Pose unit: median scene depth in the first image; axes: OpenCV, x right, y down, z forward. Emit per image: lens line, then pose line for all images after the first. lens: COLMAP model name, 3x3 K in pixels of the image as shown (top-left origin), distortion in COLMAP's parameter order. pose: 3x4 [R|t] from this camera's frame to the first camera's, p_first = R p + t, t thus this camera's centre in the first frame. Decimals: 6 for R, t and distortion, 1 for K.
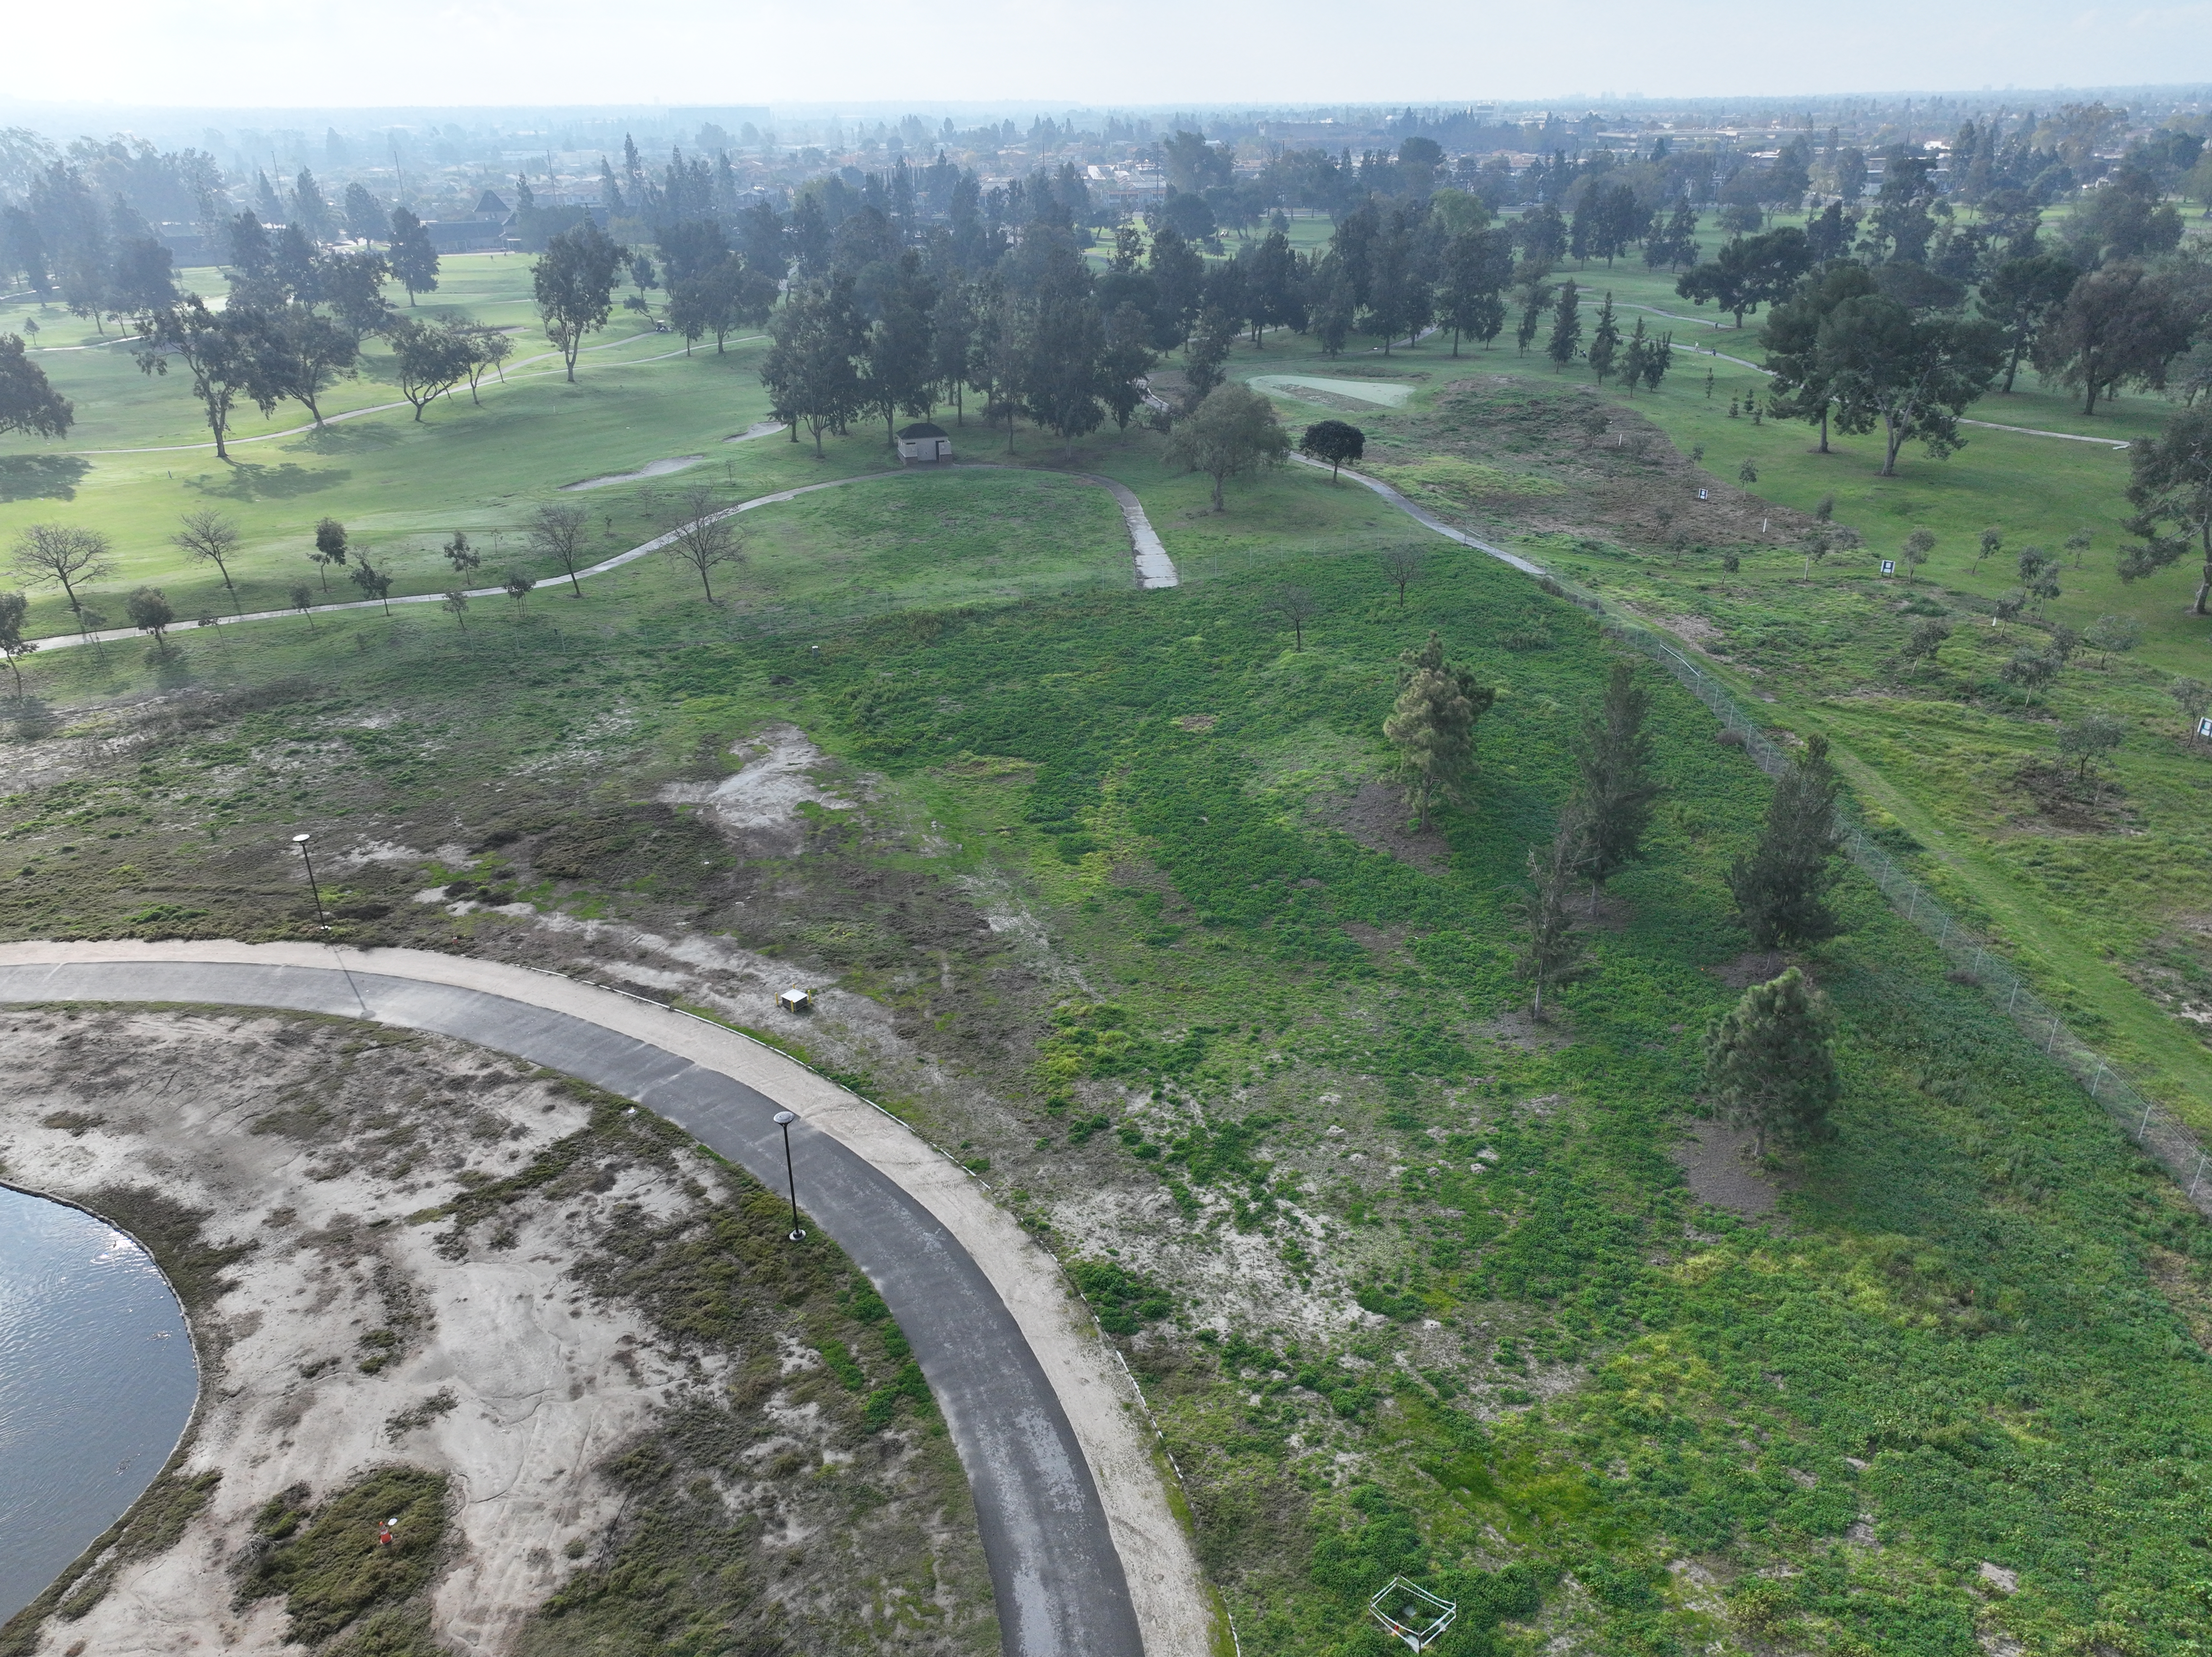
lens RADIAL K [[1547.0, 0, 1106.5], [0, 1547.0, 836.0], [0, 0, 1]] dist [-0.001843, 0.019453]
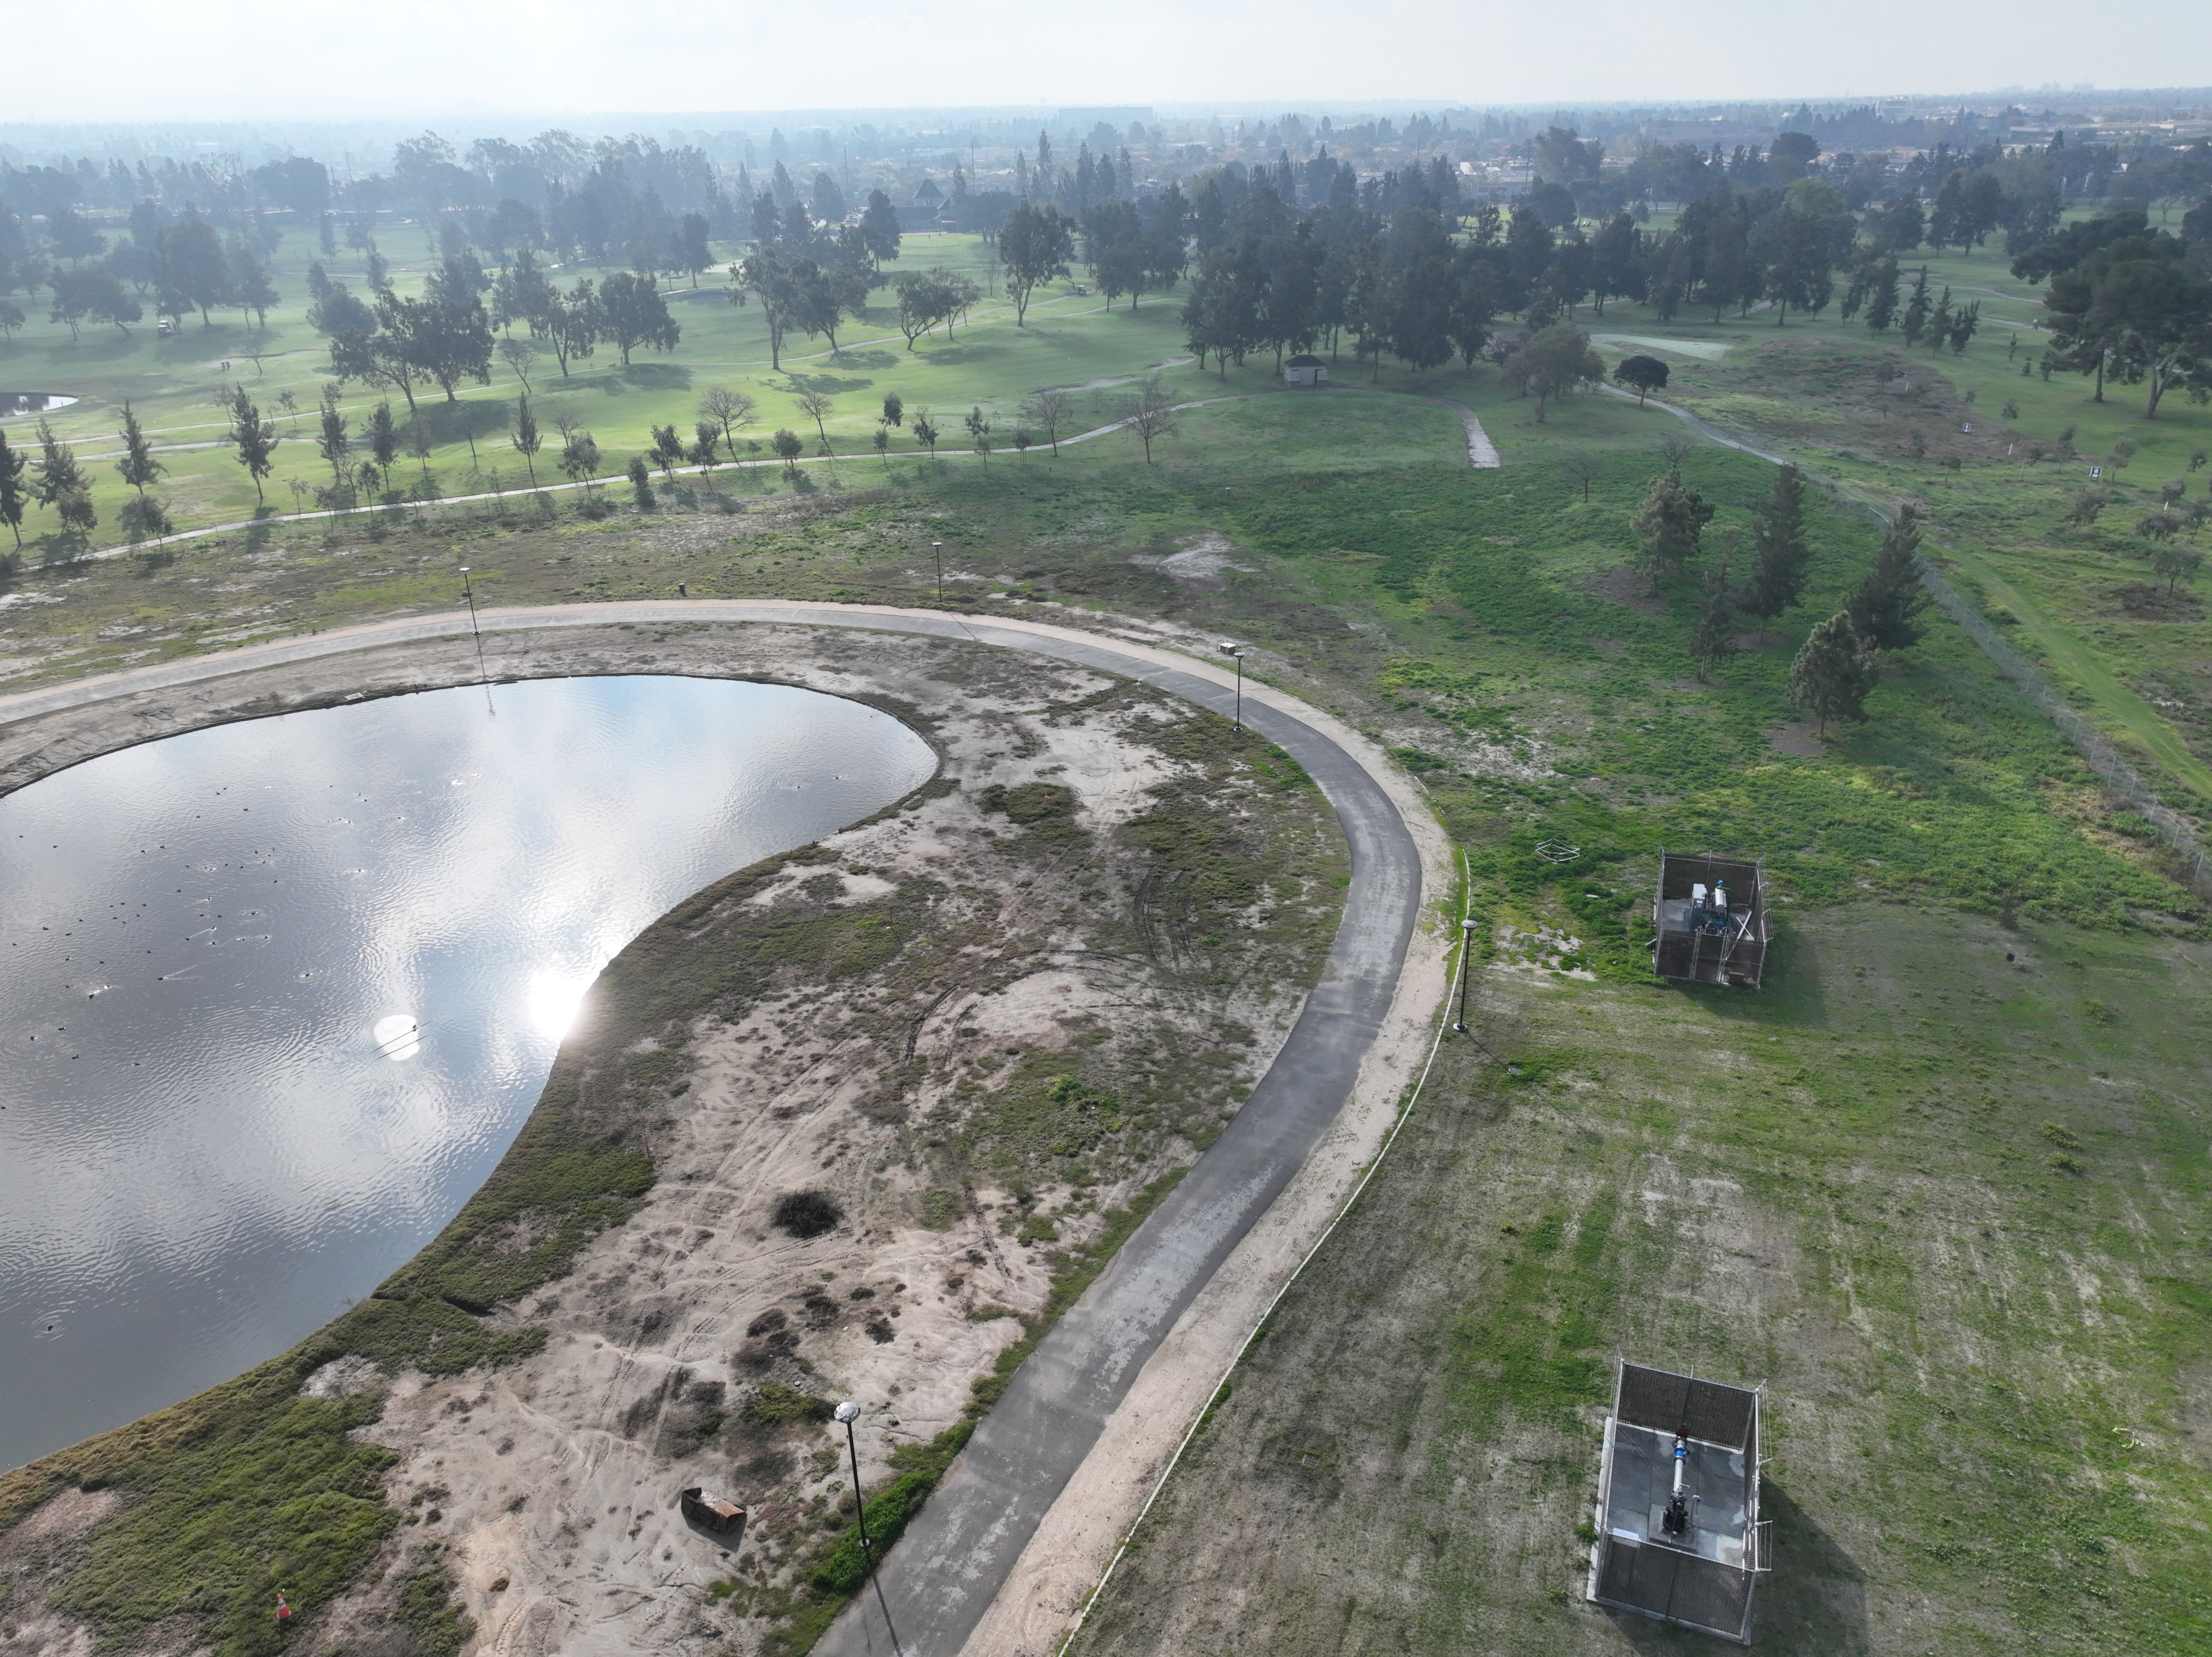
lens RADIAL K [[1547.0, 0, 1105.9], [0, 1547.0, 834.8], [0, 0, 1]] dist [-0.001843, 0.019453]
pose [[0.976252, 0.088892, -0.197562, 0.012784], [-0.088993, 0.995997, 0.008381, 0.302558], [0.197516, 0.009400, 0.980255, -0.629670]]
